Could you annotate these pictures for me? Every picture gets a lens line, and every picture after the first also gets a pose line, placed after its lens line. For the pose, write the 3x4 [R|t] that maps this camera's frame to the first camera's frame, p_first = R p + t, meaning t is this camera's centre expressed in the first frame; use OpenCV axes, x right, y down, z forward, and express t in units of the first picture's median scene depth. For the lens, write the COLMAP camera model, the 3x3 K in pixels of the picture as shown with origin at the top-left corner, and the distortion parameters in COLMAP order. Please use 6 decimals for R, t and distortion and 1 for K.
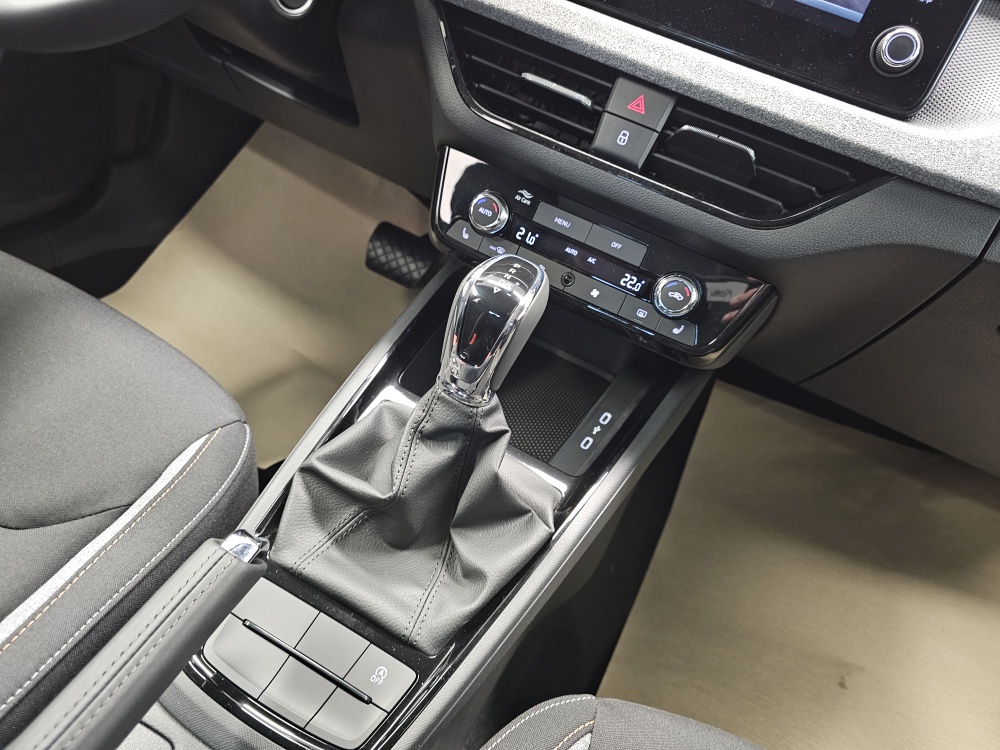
lens RADIAL K [[697.9, 0, 496.1], [0, 697.9, 376.8], [0, 0, 1]] dist [0.048183, -0.065321]
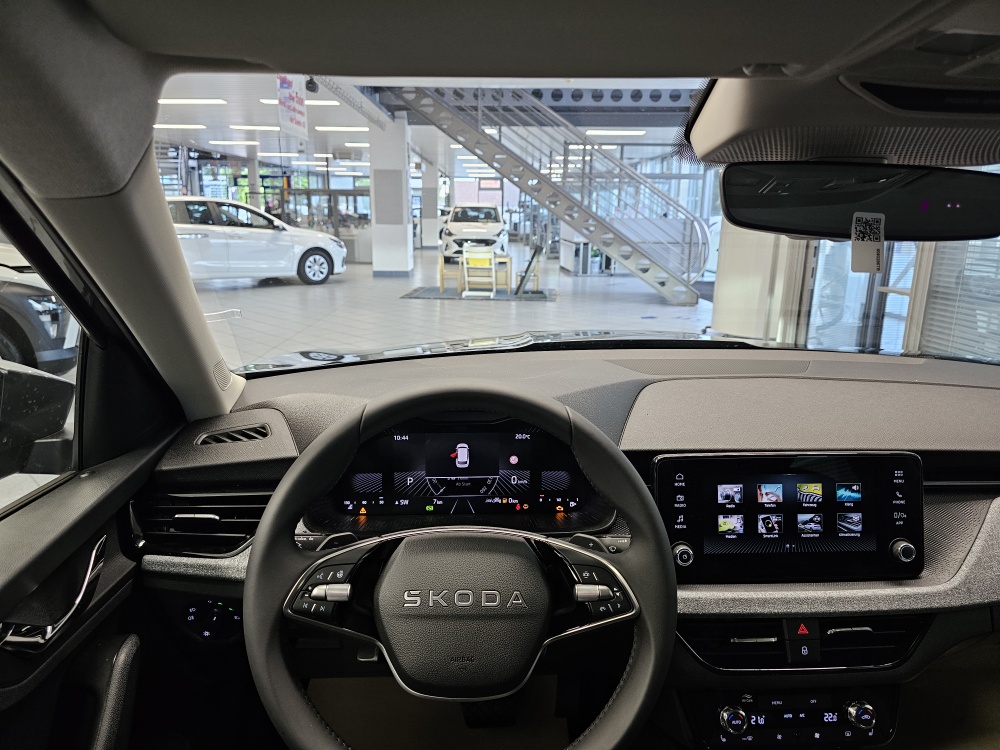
lens RADIAL K [[674.0, 0, 494.8], [0, 674.0, 373.7], [0, 0, 1]] dist [0.051666, -0.054154]
pose [[0.858508, -0.354384, 0.370643, -0.783473], [0.456040, 0.858151, -0.235803, -0.811710], [-0.234503, 0.371467, 0.898343, -0.520824]]
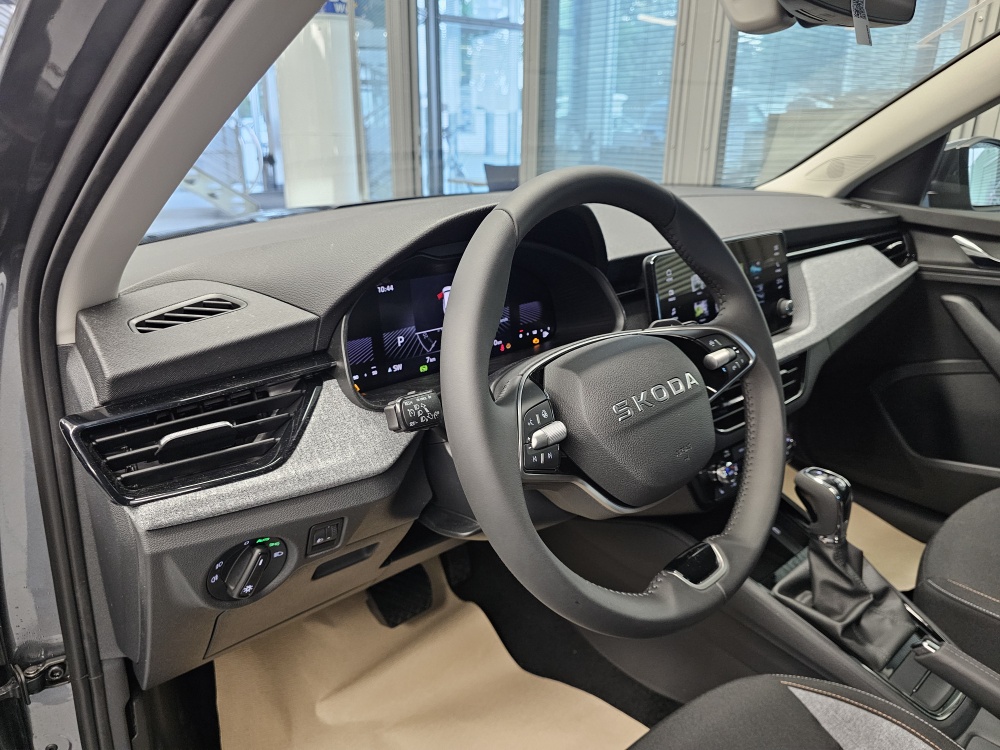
lens RADIAL K [[673.7, 0, 501.0], [0, 673.7, 370.1], [0, 0, 1]] dist [0.055093, -0.056896]
pose [[0.392072, -0.543934, 0.741900, -1.463919], [0.625045, 0.749239, 0.218997, -1.236107], [-0.674980, 0.377858, 0.633739, 0.201156]]
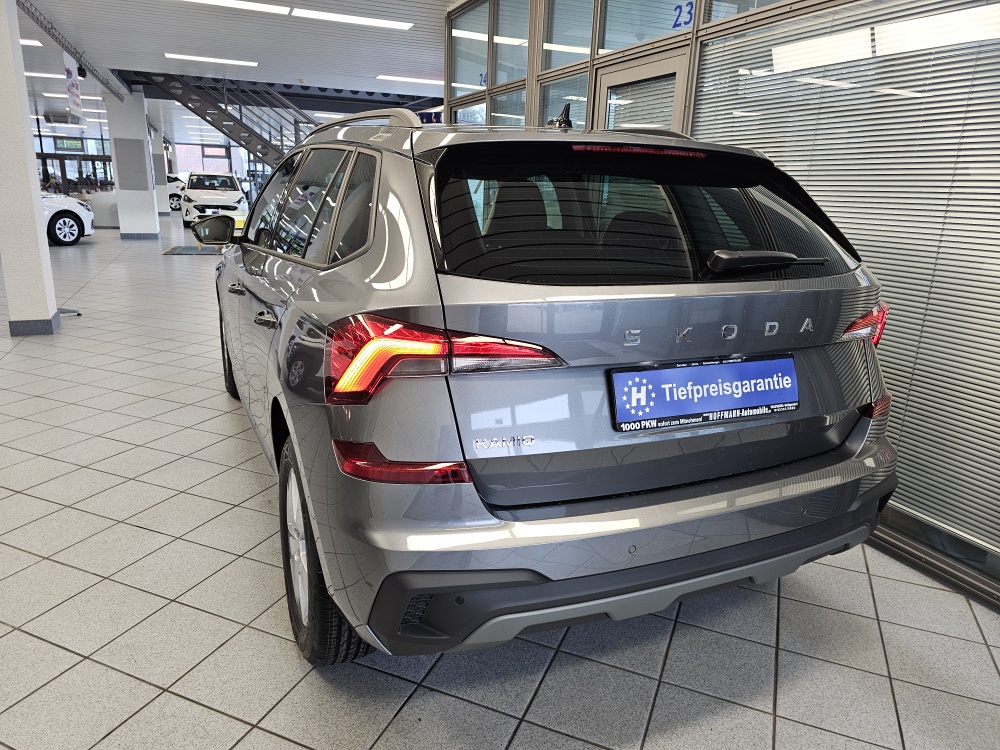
lens RADIAL K [[673.7, 0, 501.0], [0, 673.7, 370.1], [0, 0, 1]] dist [0.055093, -0.056896]
pose [[0.626801, -0.428755, 0.650607, -4.770314], [0.567704, 0.823221, -0.004422, 1.232669], [-0.533697, 0.372124, 0.759402, -5.269438]]
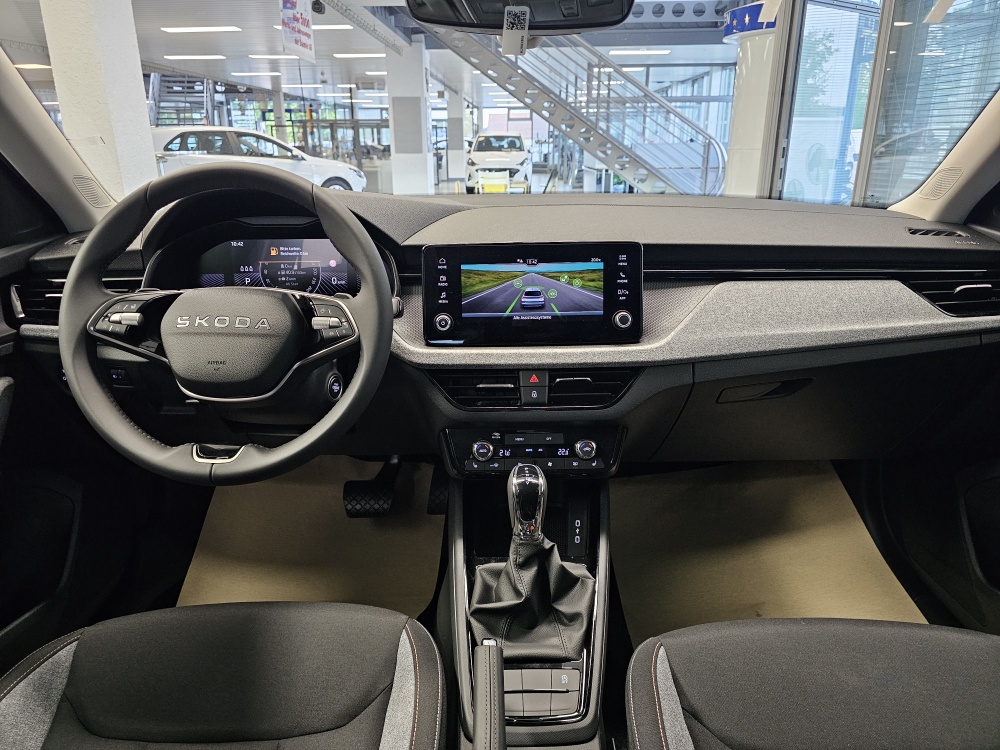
lens RADIAL K [[673.7, 0, 501.0], [0, 673.7, 370.1], [0, 0, 1]] dist [0.055093, -0.056896]
pose [[0.872794, -0.385869, 0.298891, -0.465888], [0.449636, 0.873887, -0.184794, -0.065010], [-0.189891, 0.295679, 0.936224, -0.878023]]
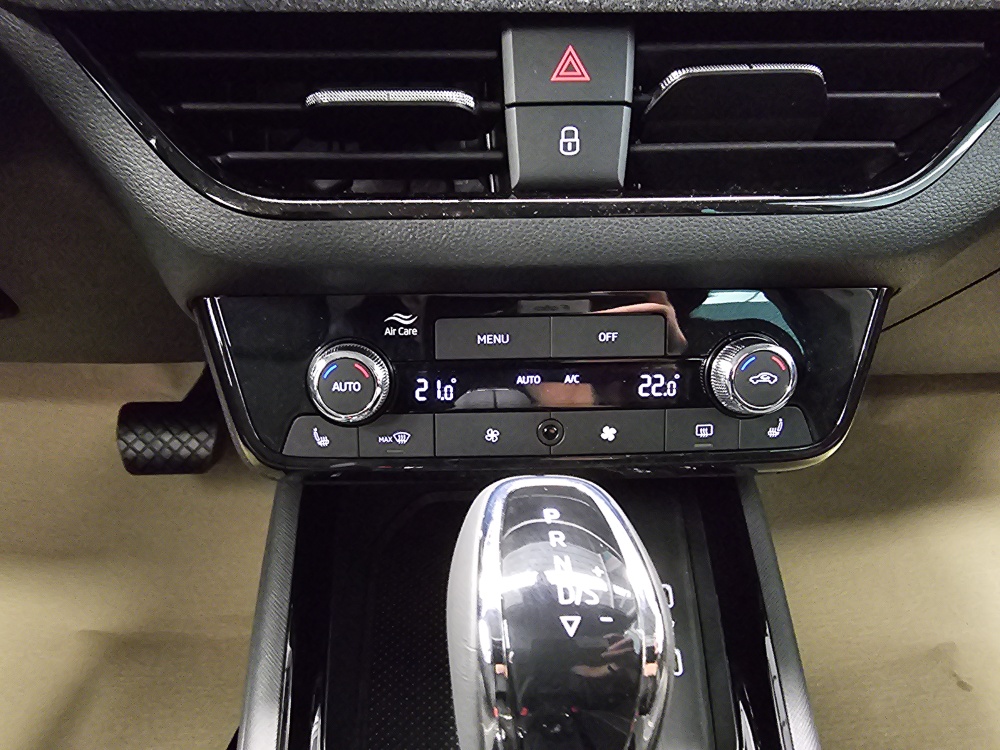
lens RADIAL K [[699.7, 0, 458.4], [0, 699.7, 378.5], [0, 0, 1]] dist [0.000206, -0.000657]
pose [[0.865258, -0.438369, 0.243230, -0.066400], [0.450657, 0.892679, 0.005706, -0.217631], [-0.219627, 0.104676, 0.969952, 0.533758]]
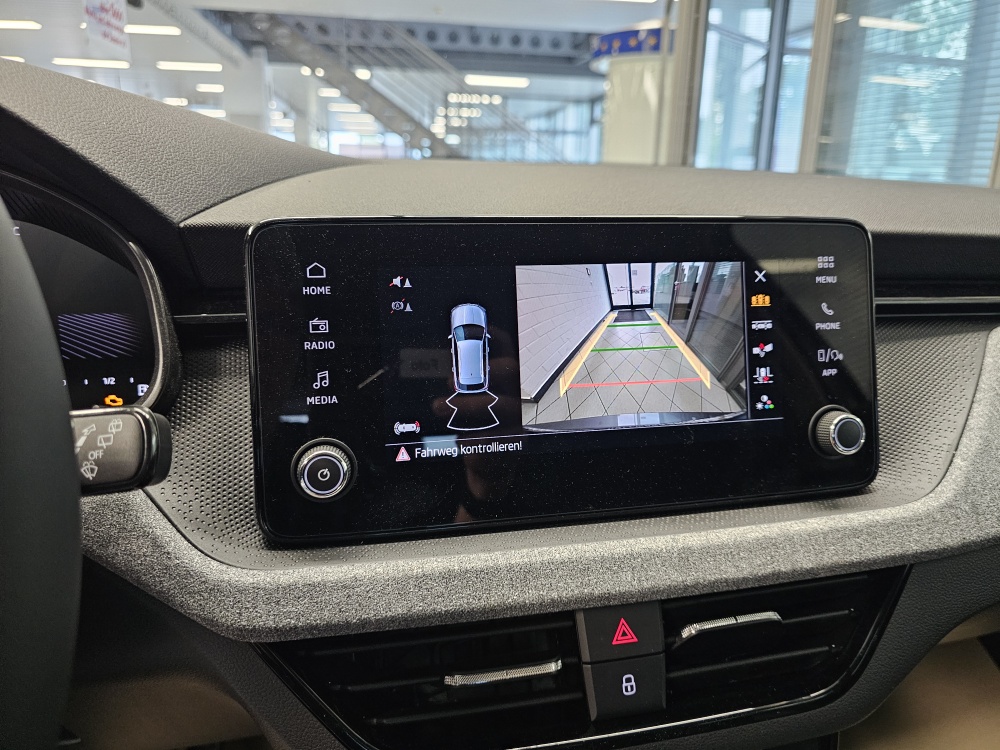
lens RADIAL K [[692.6, 0, 510.9], [0, 692.6, 362.7], [0, 0, 1]] dist [0.002047, -0.003800]
pose [[0.771393, -0.391398, 0.501757, -0.115698], [0.515057, 0.847075, -0.131074, -0.538965], [-0.373724, 0.359543, 0.855020, 0.328770]]
